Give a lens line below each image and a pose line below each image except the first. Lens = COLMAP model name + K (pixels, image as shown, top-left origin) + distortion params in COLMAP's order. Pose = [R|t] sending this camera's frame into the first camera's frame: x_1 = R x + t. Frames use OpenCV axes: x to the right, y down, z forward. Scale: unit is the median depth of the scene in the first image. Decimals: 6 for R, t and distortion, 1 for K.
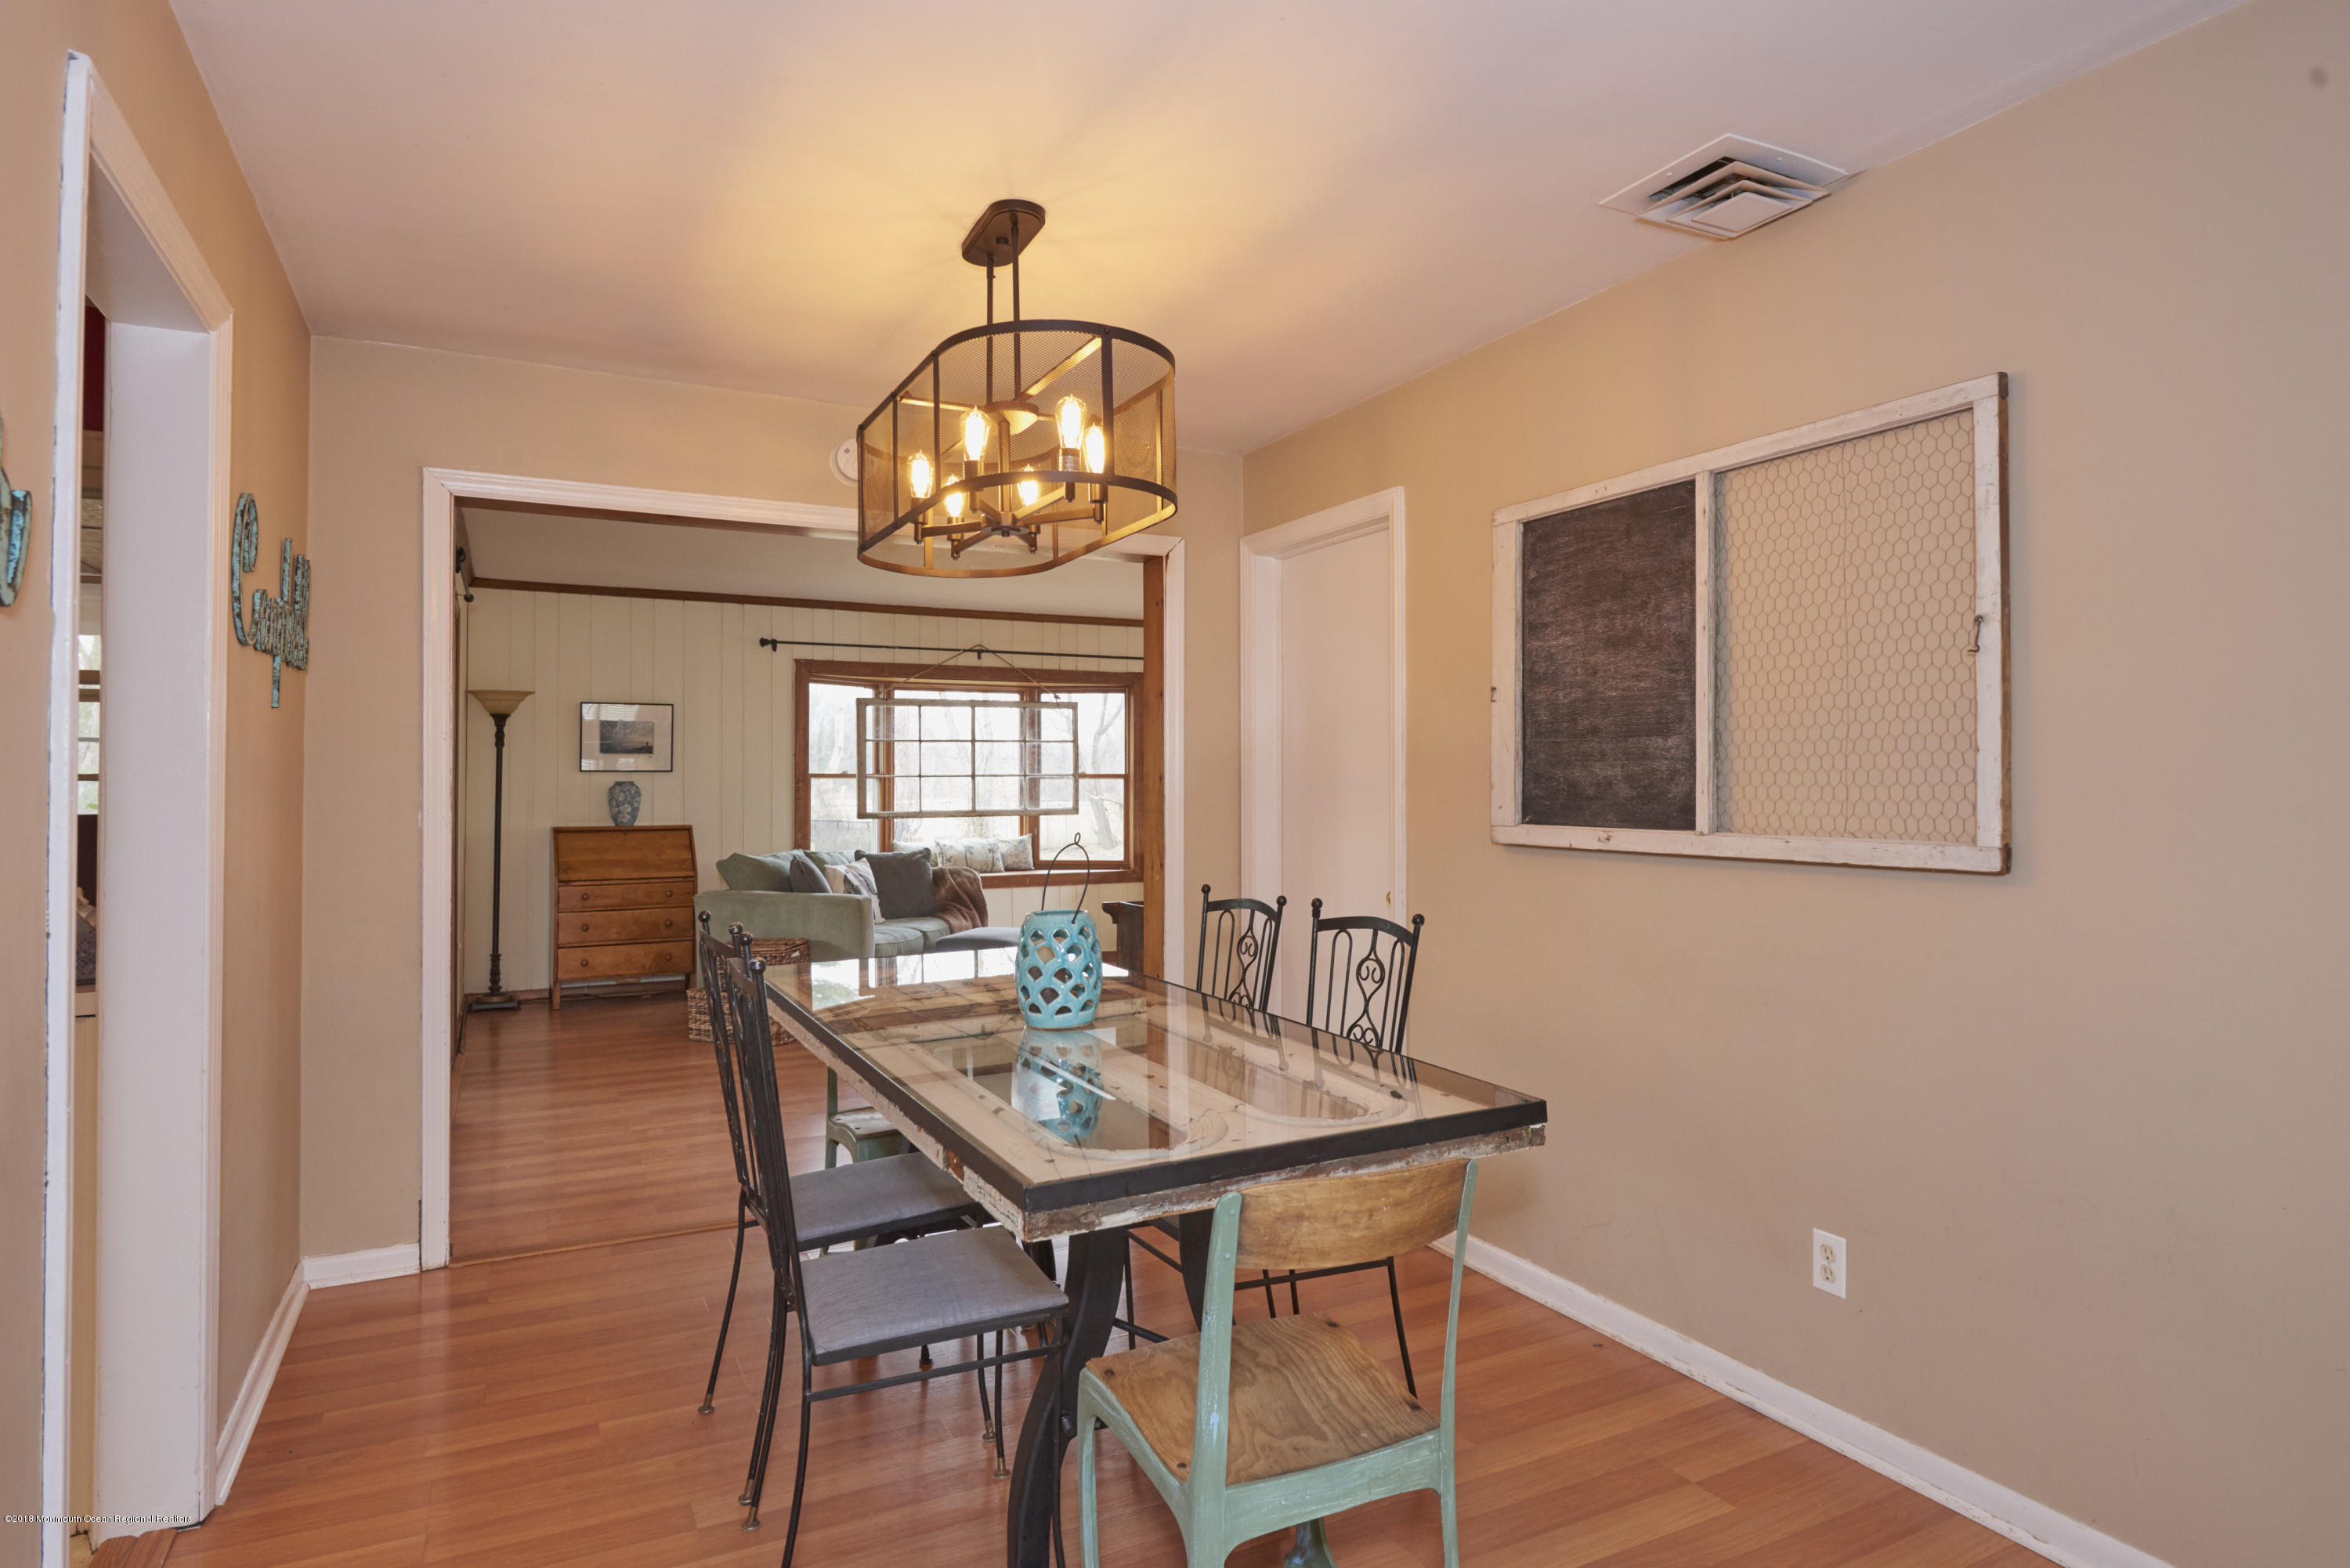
lens RADIAL K [[1308.3, 0, 1175.0], [0, 1308.3, 784.0], [0, 0, 1]] dist [0.023713, 0.000321]
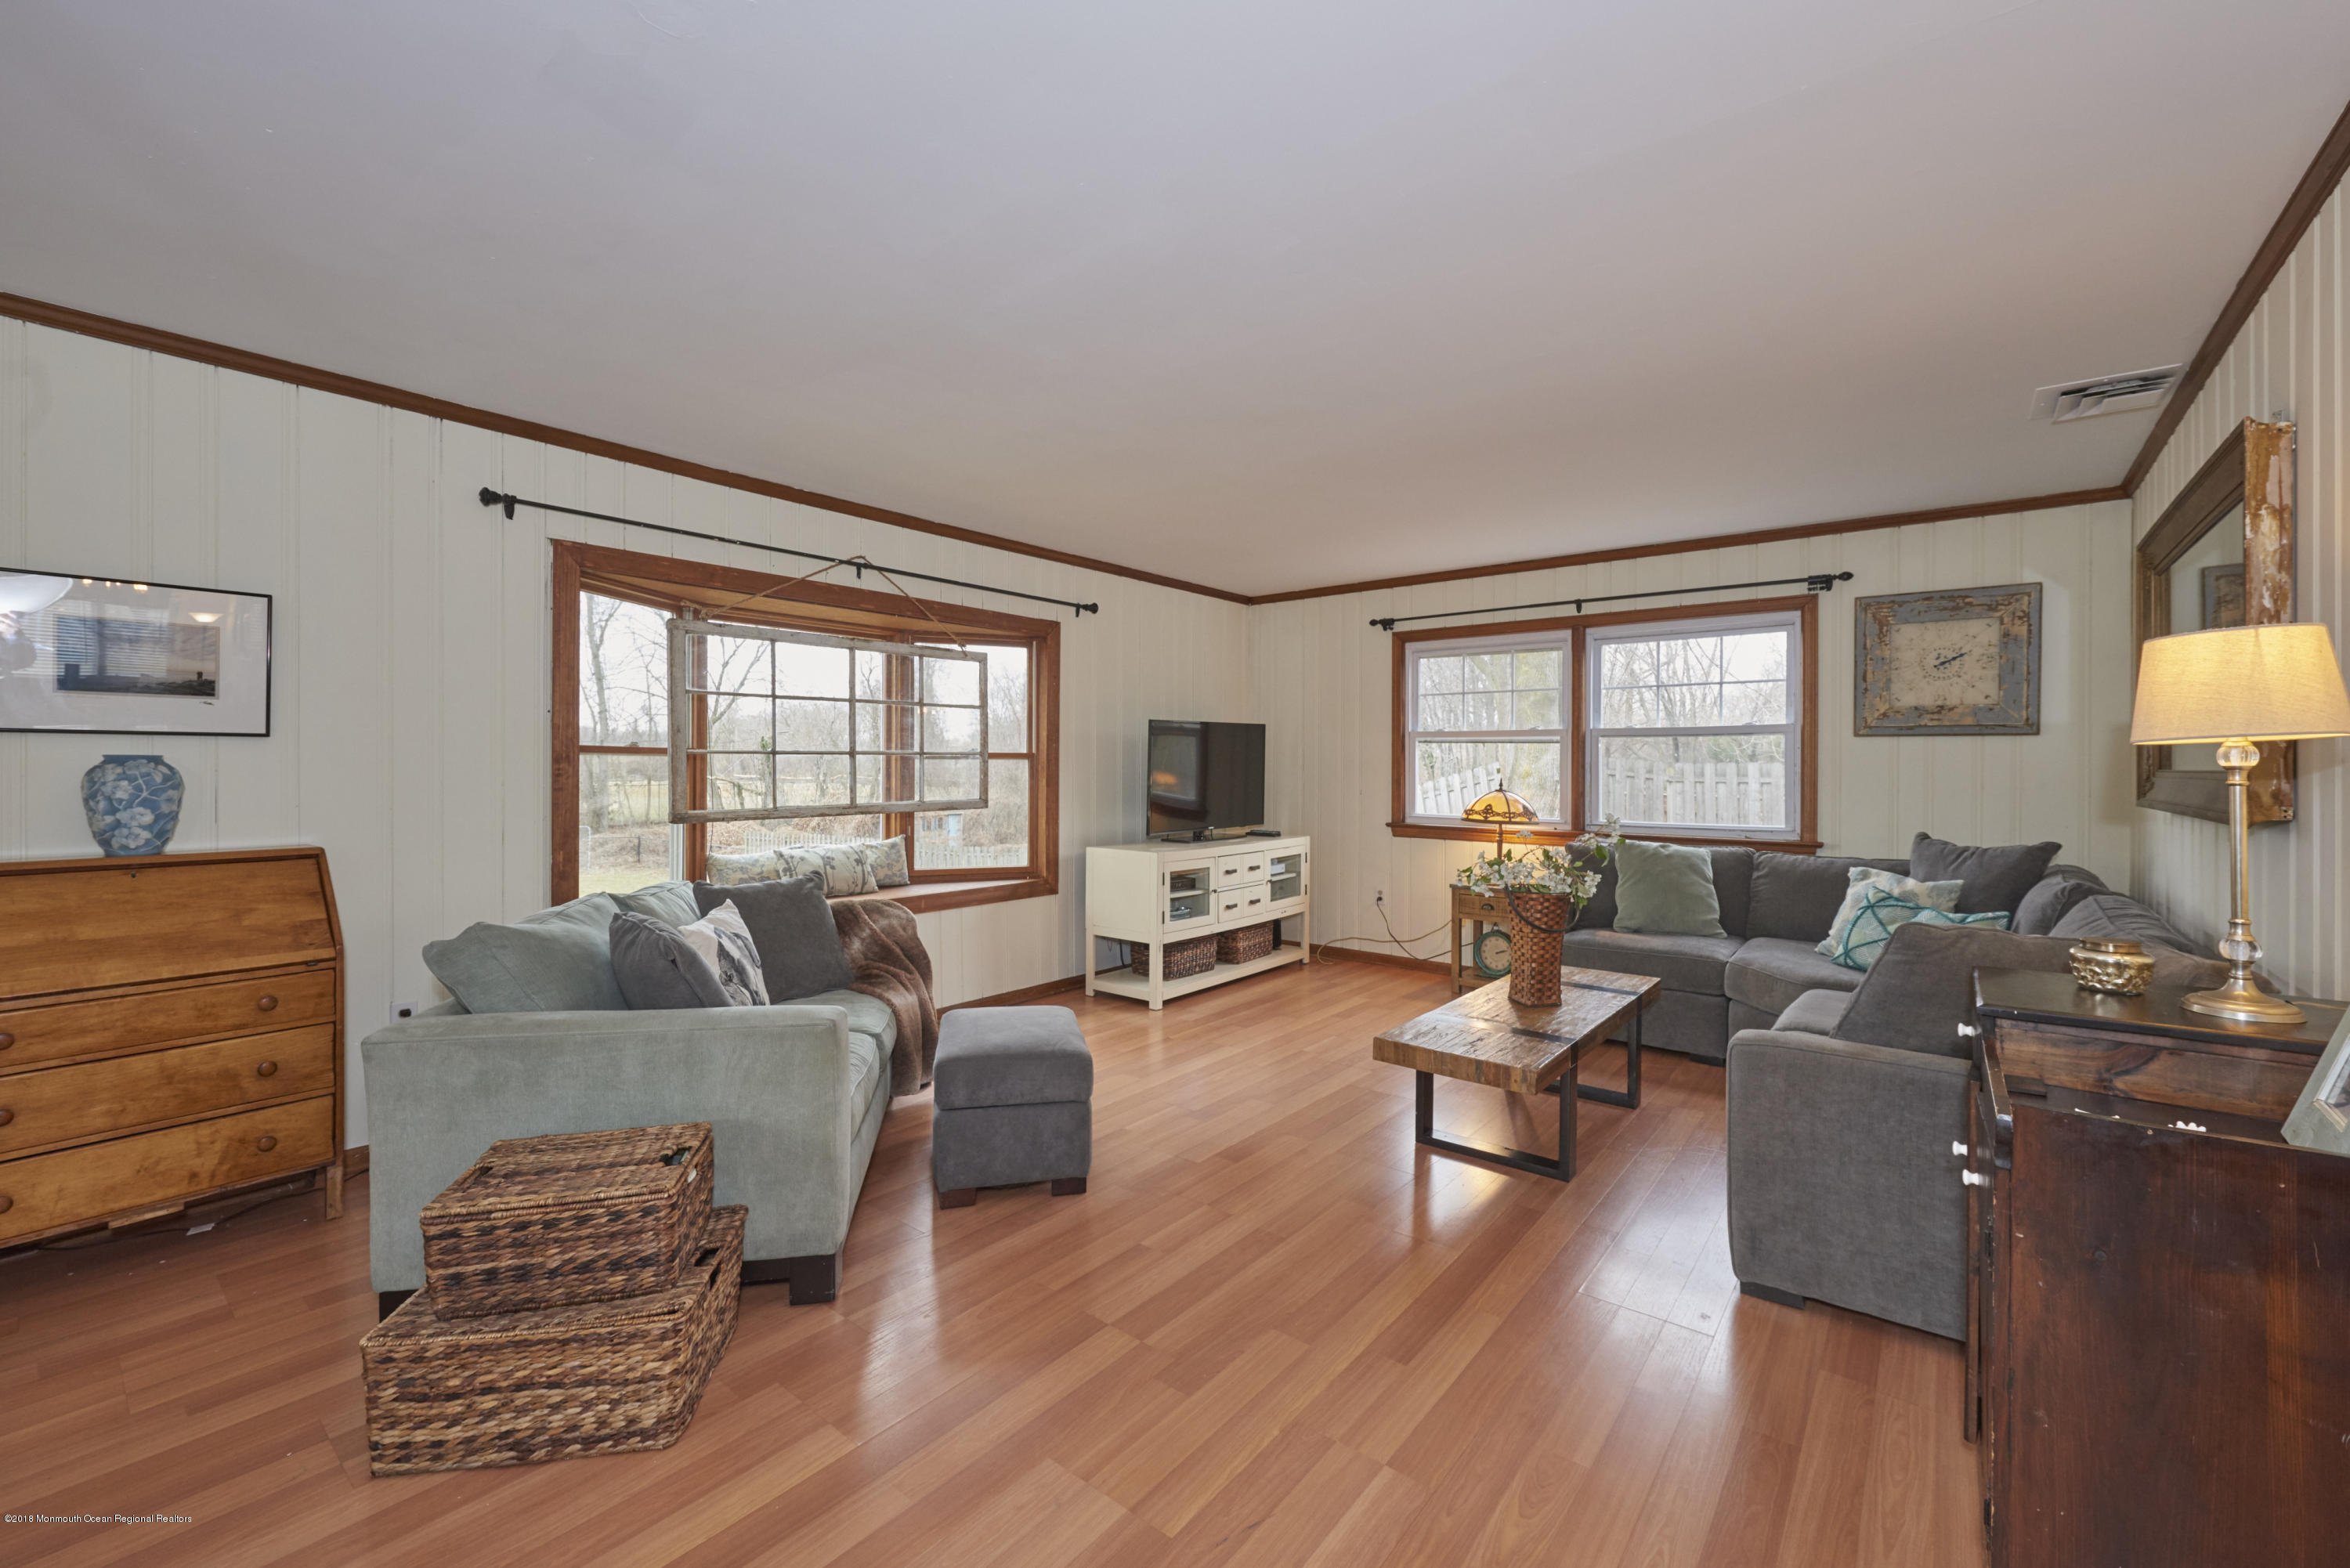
lens RADIAL K [[950.6, 0, 1185.7], [0, 950.6, 775.3], [0, 0, 1]] dist [-0.000812, 0.000022]
pose [[0.907721, 0.000716, 0.419574, -0.222106], [-0.004041, 0.999967, 0.007036, 0.001221], [-0.419555, -0.008083, 0.907694, 0.538697]]
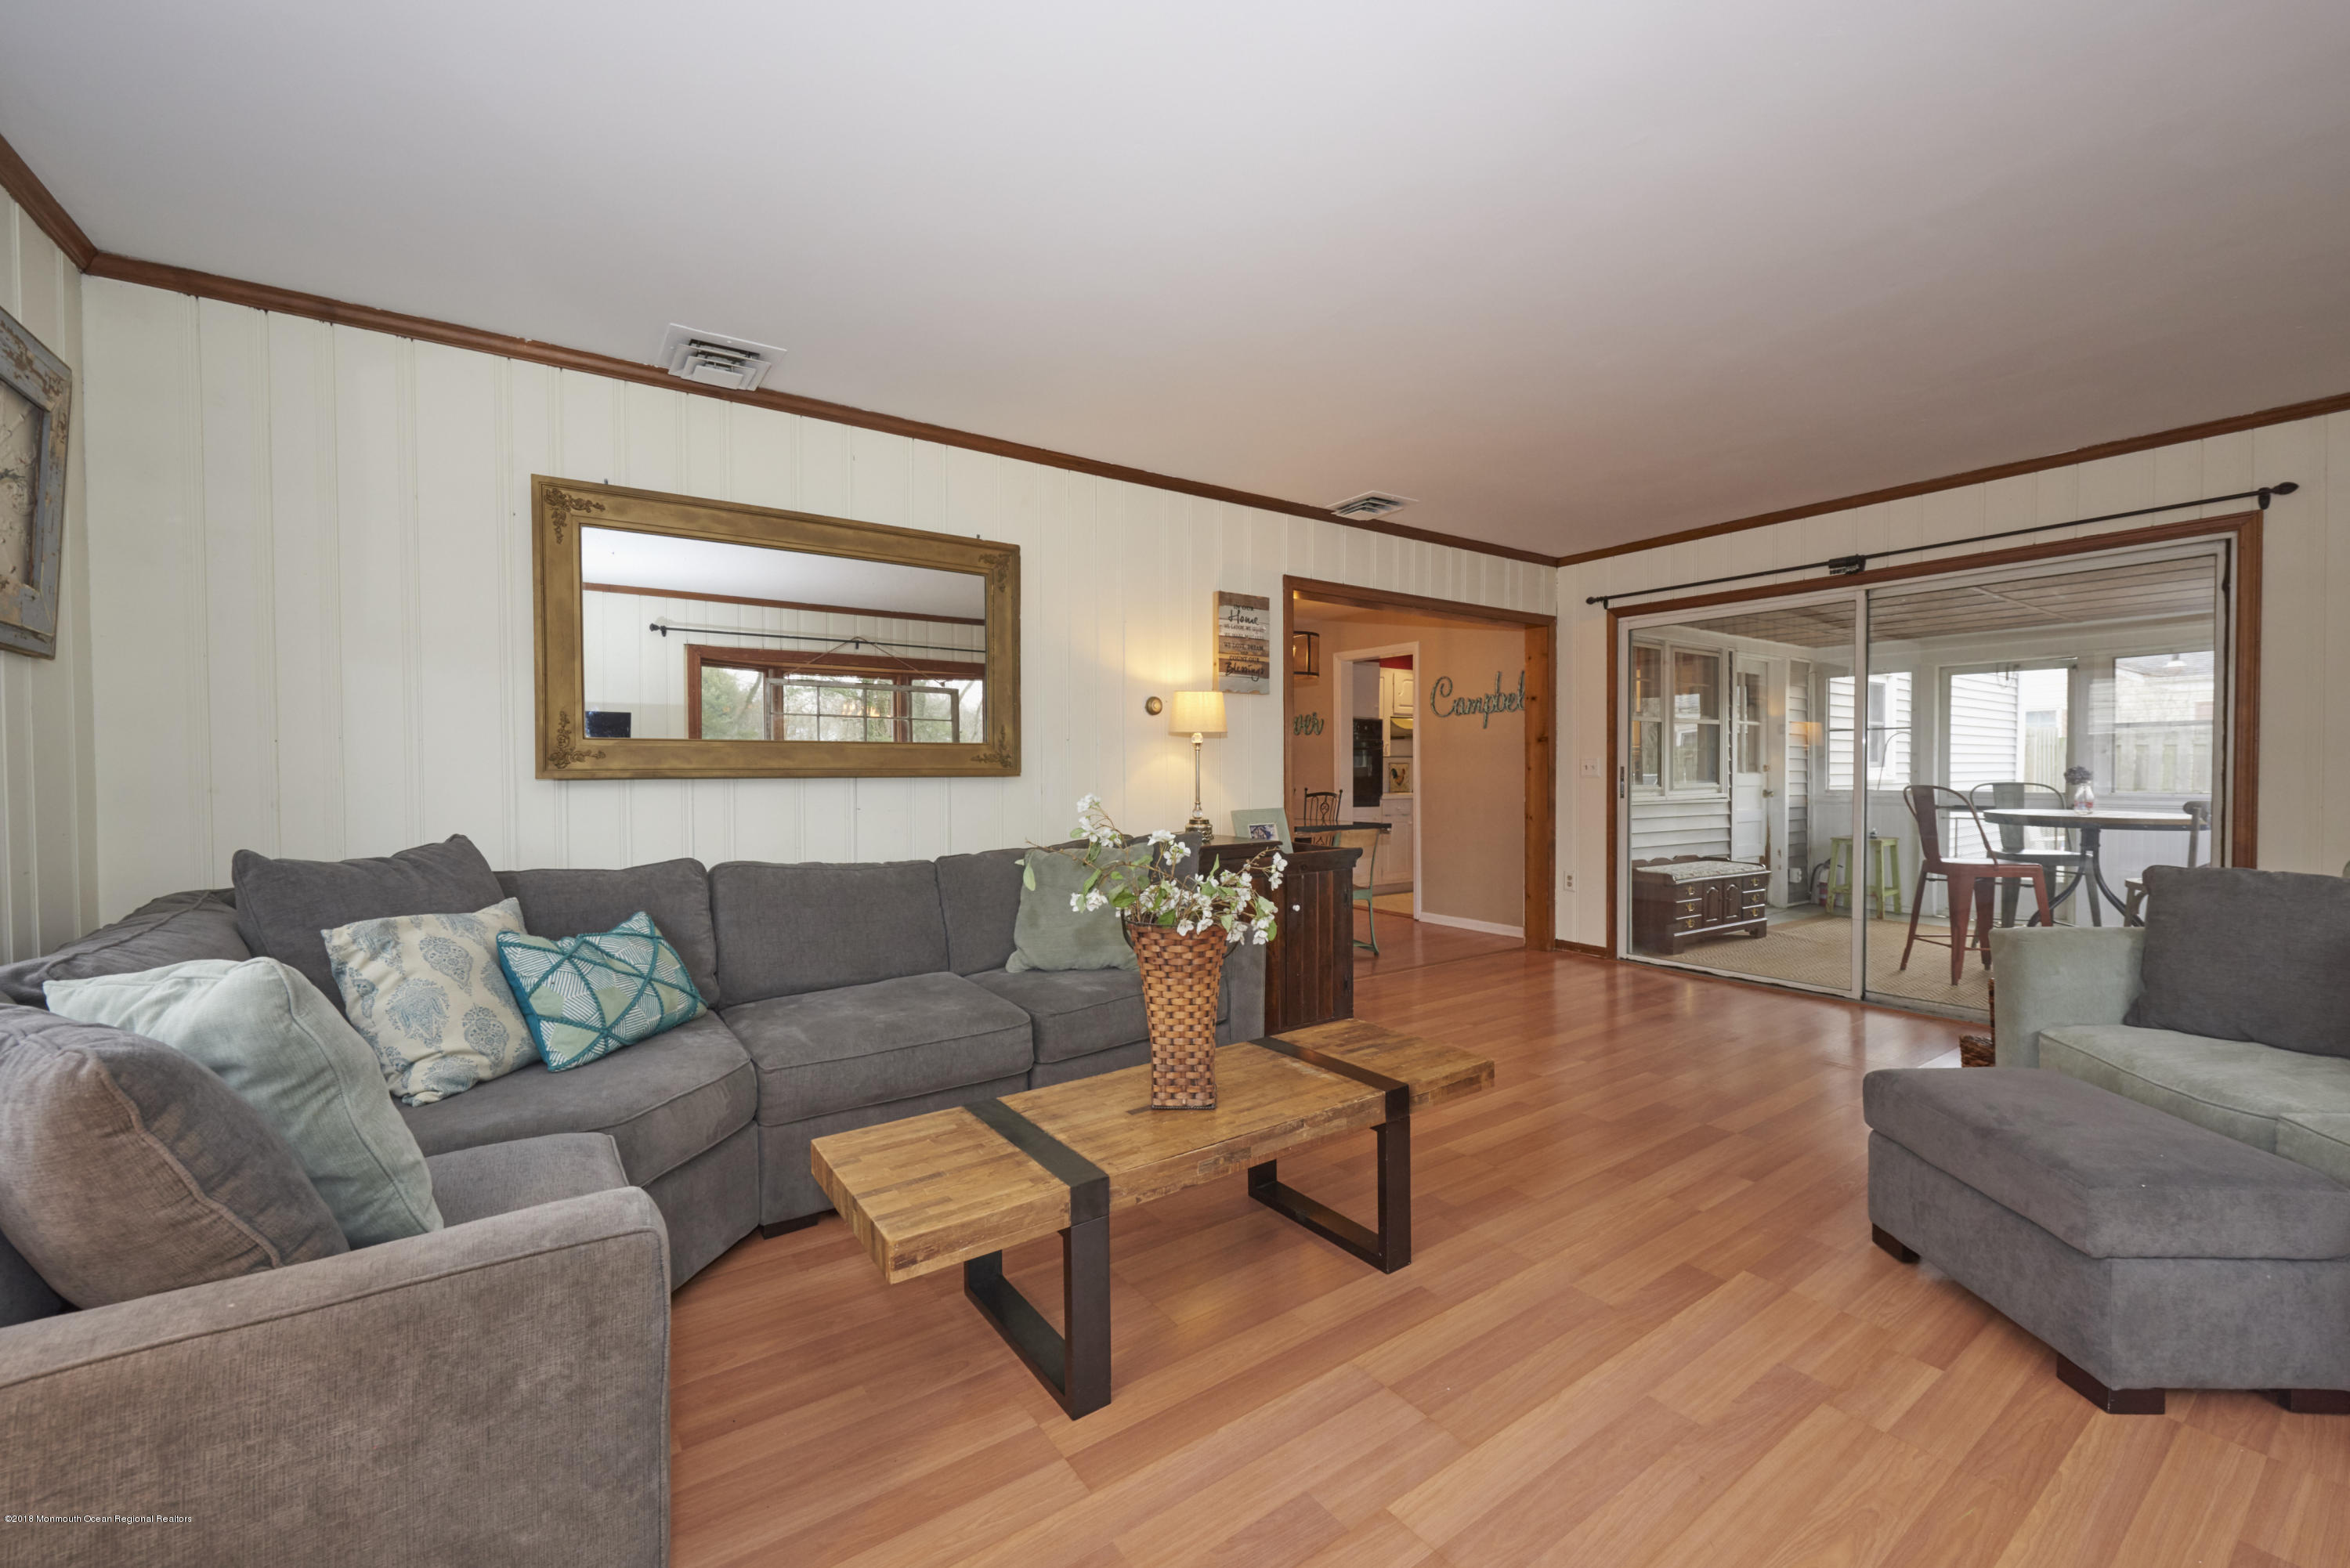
lens RADIAL K [[931.9, 0, 1177.4], [0, 931.9, 795.2], [0, 0, 1]] dist [-0.001890, 0.000209]
pose [[-0.989749, 0.010106, -0.142459, 0.136517], [0.006032, 0.999561, 0.028999, 0.013134], [0.142690, 0.027842, -0.989376, 1.112732]]
